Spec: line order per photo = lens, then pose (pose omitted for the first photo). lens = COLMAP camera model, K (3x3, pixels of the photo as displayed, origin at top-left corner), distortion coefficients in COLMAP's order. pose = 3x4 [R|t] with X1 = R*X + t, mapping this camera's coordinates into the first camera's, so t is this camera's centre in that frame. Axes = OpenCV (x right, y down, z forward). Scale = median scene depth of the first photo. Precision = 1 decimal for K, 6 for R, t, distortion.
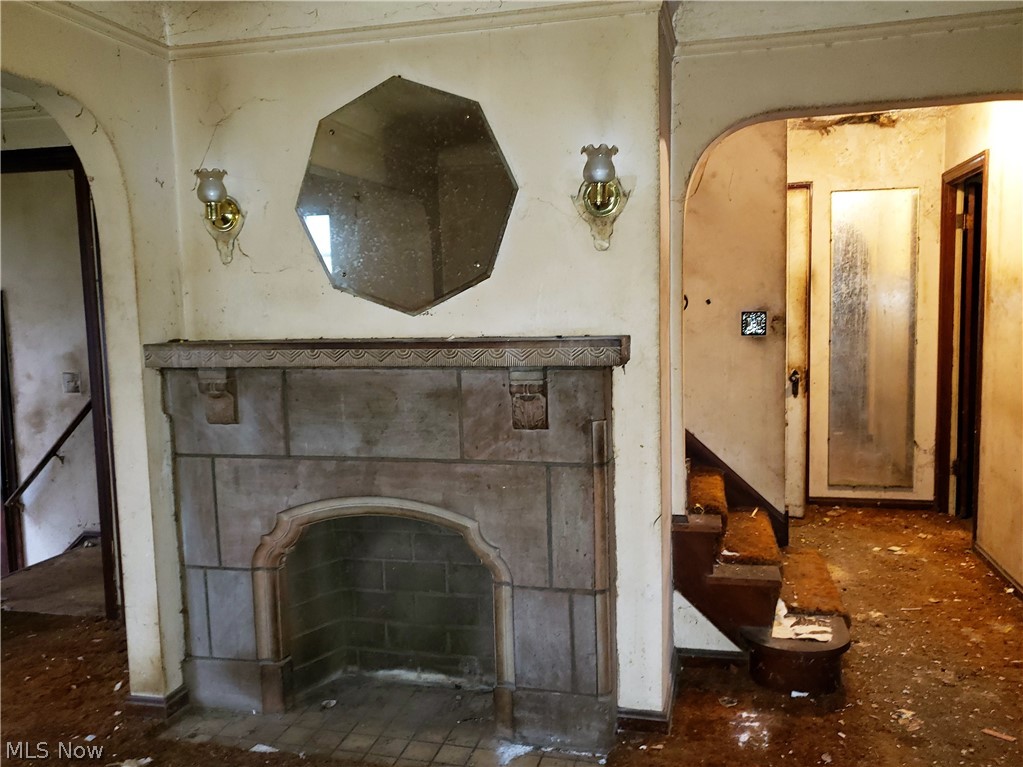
lens RADIAL K [[861.1, 0, 511.6], [0, 861.1, 394.2], [0, 0, 1]] dist [0.010389, 0.011999]
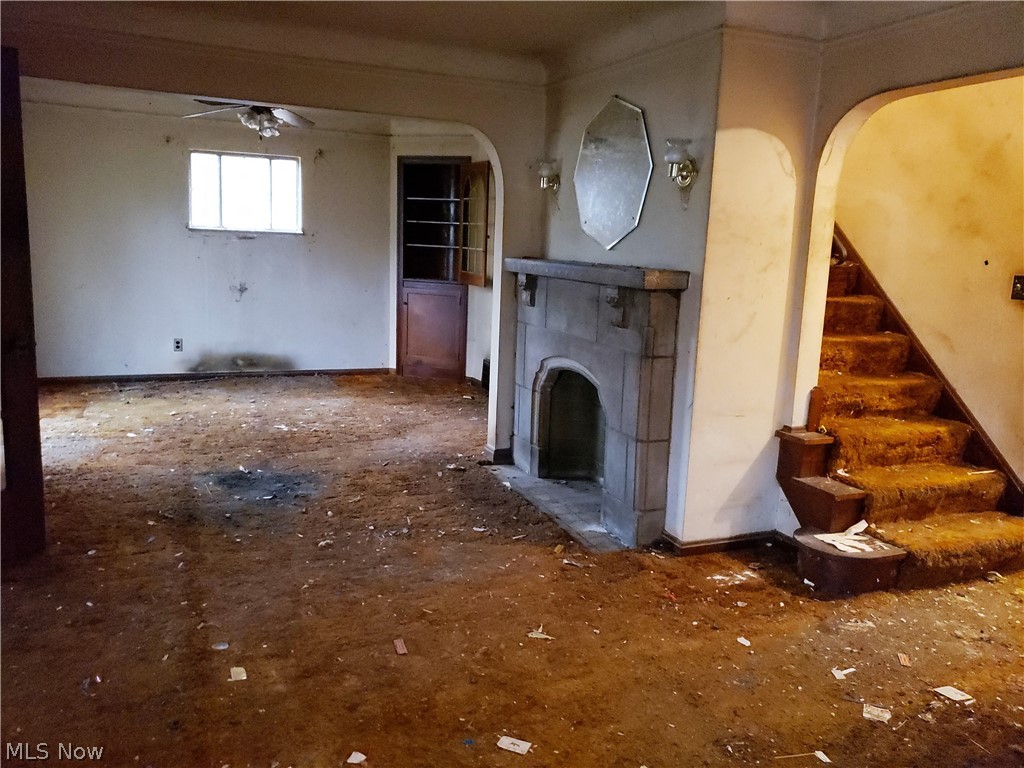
lens RADIAL K [[794.0, 0, 512.0], [0, 794.0, 384.0], [0, 0, 1]] dist [0.005798, -0.002865]
pose [[0.600419, 0.188752, -0.777091, 0.922354], [-0.136942, 0.981659, 0.132634, -0.019467], [0.787873, 0.026780, 0.615255, -0.027687]]
